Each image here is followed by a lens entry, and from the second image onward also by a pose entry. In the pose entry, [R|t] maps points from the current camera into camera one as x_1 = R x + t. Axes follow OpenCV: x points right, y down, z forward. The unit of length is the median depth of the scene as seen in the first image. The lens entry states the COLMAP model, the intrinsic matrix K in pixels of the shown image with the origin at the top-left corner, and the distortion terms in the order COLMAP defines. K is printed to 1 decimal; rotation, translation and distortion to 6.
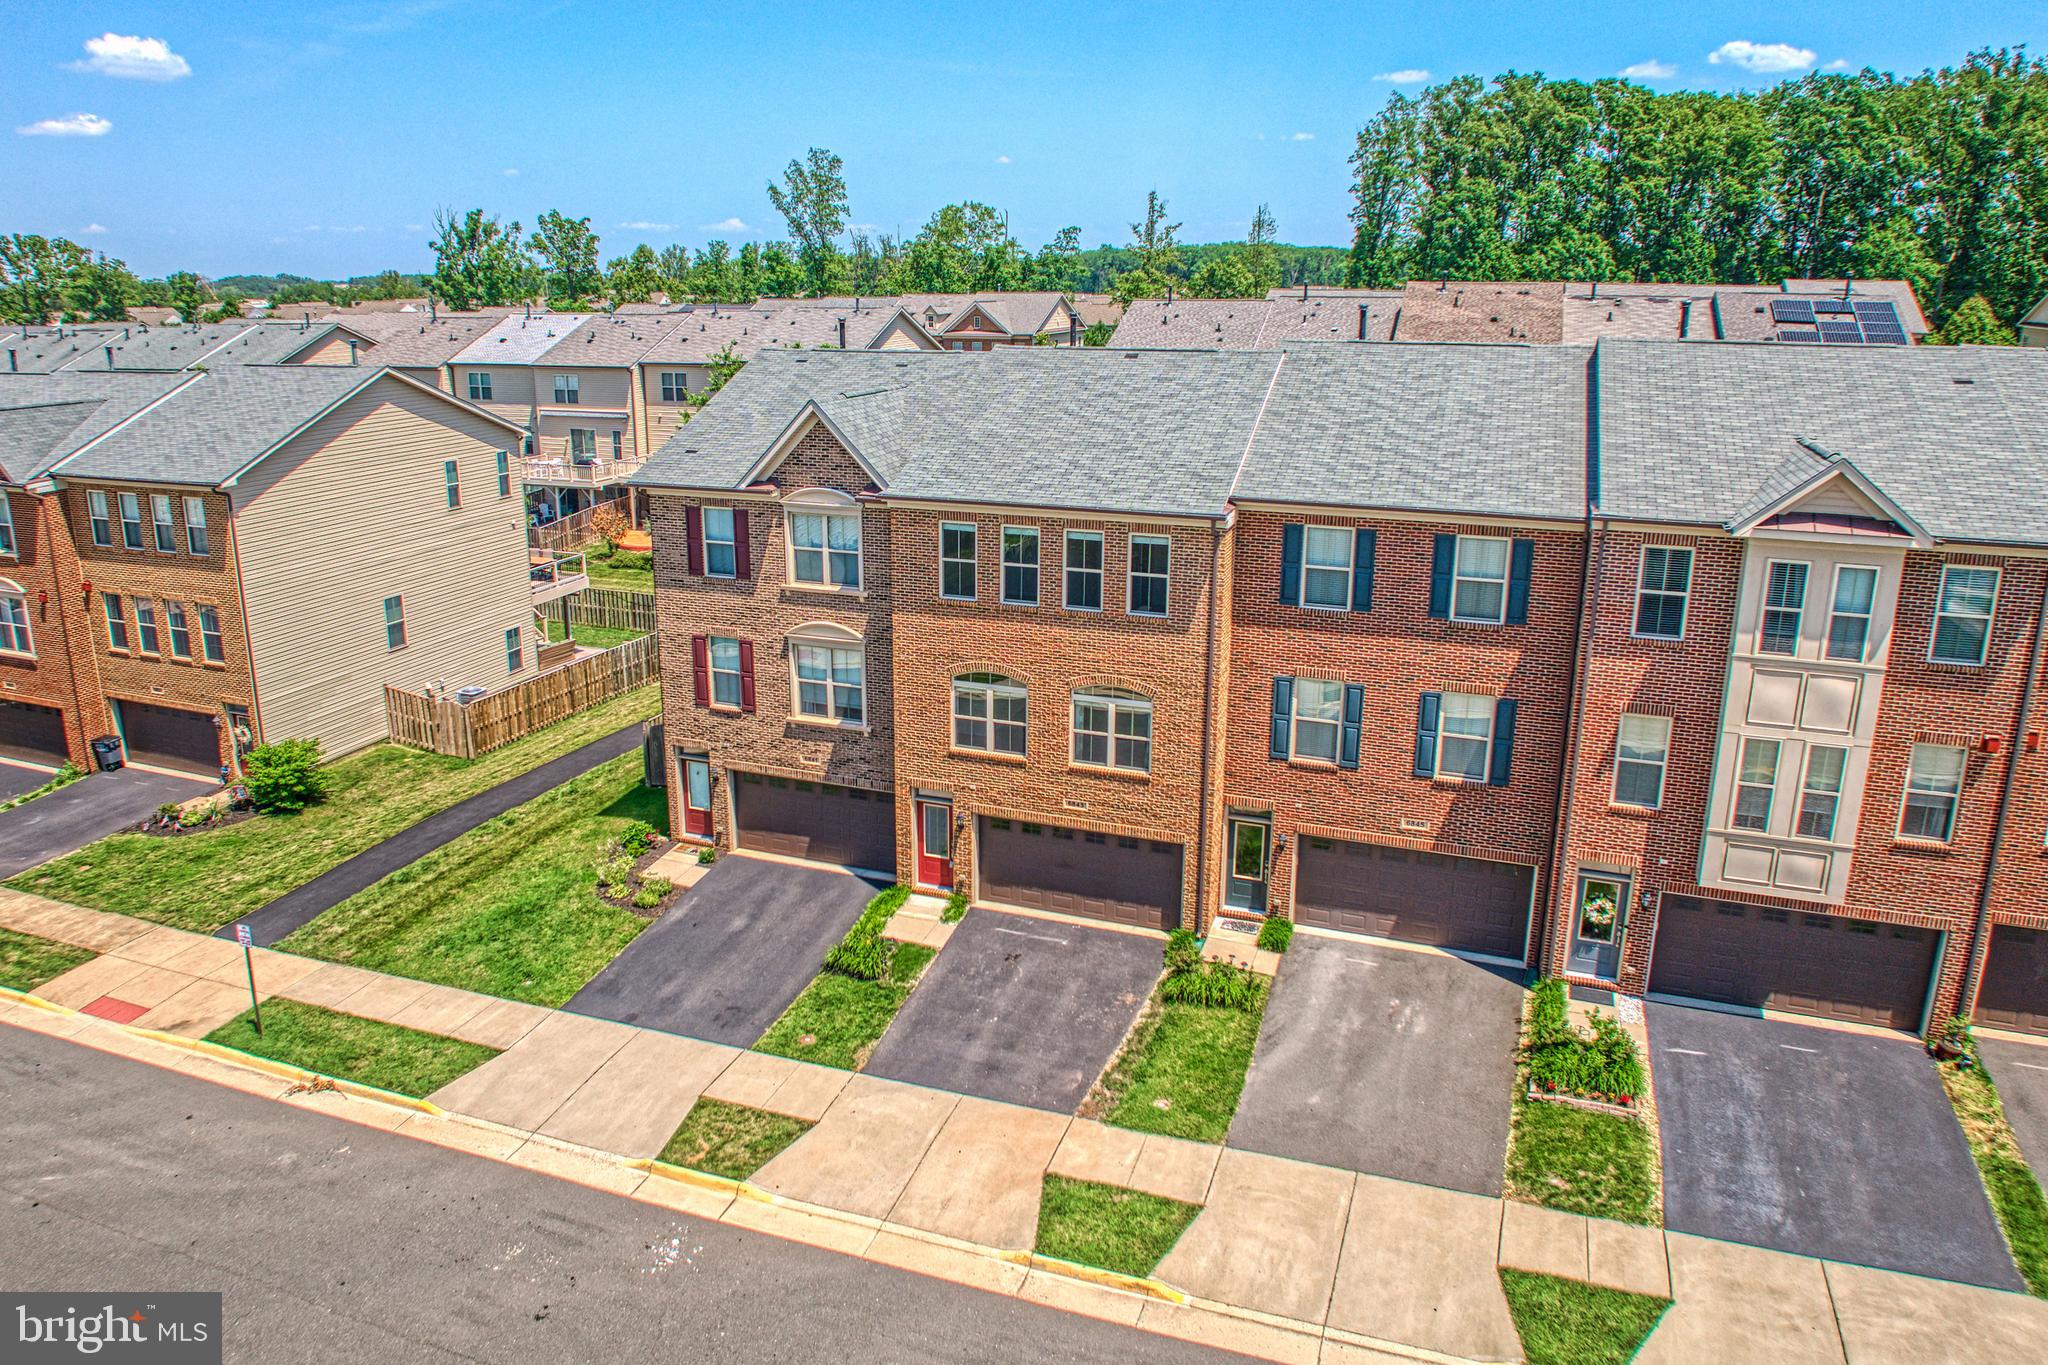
lens RADIAL K [[1239.5, 0, 1018.5], [0, 1239.5, 571.8], [0, 0, 1]] dist [-0.043096, -0.004555]
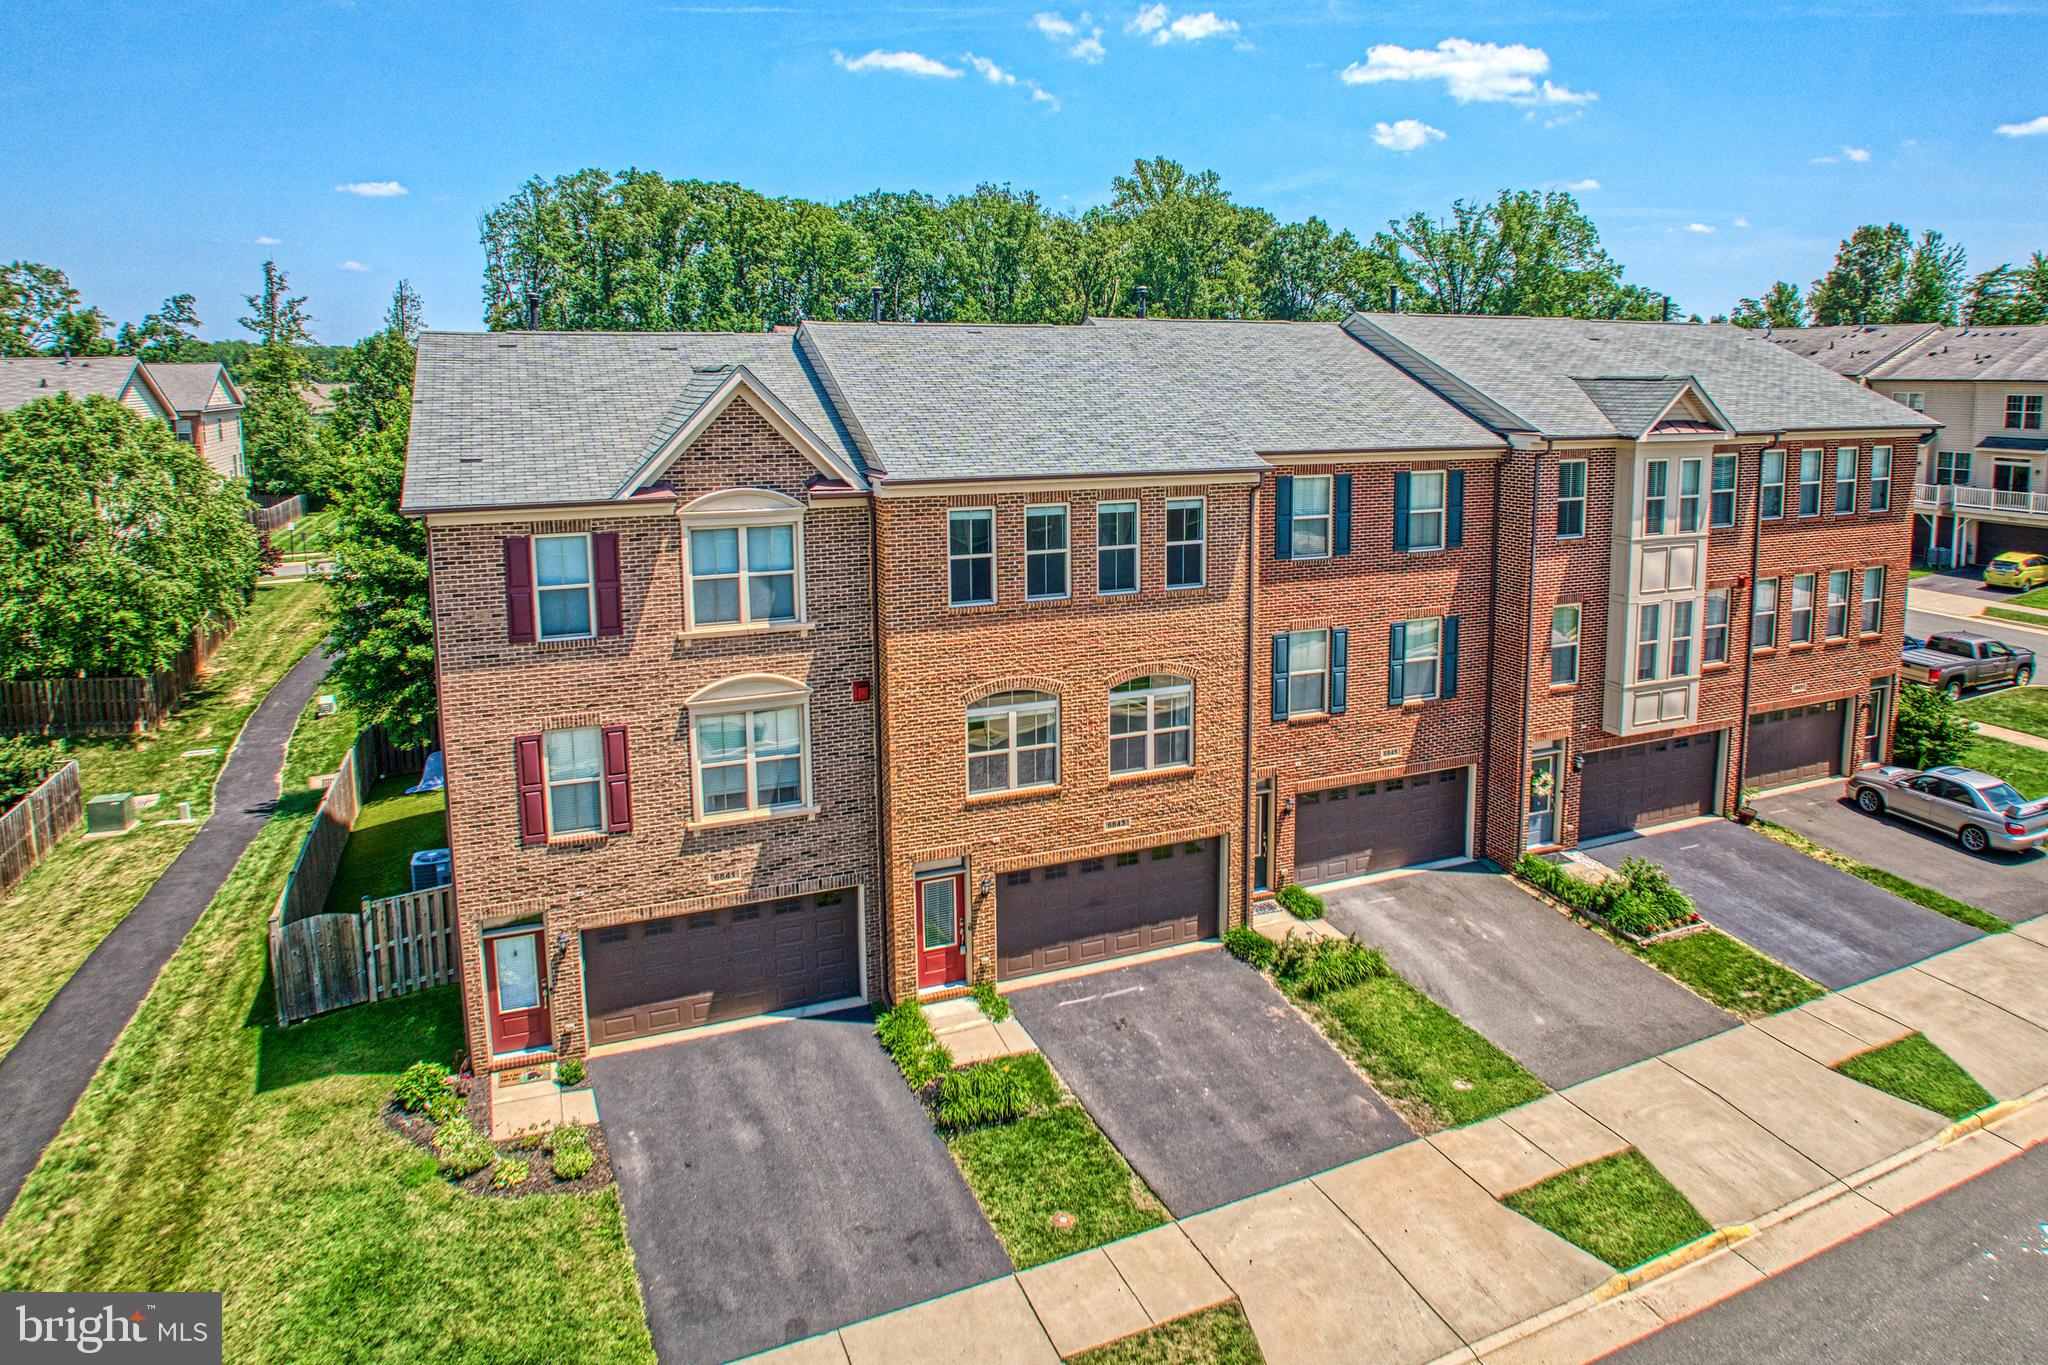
lens RADIAL K [[1183.8, 0, 1044.0], [0, 1183.8, 508.5], [0, 0, 1]] dist [-0.044435, -0.000796]
pose [[0.748586, -0.078087, 0.658424, -0.520750], [0.151105, 0.987001, -0.054741, 0.009465], [-0.645590, 0.140470, 0.750654, 0.394032]]
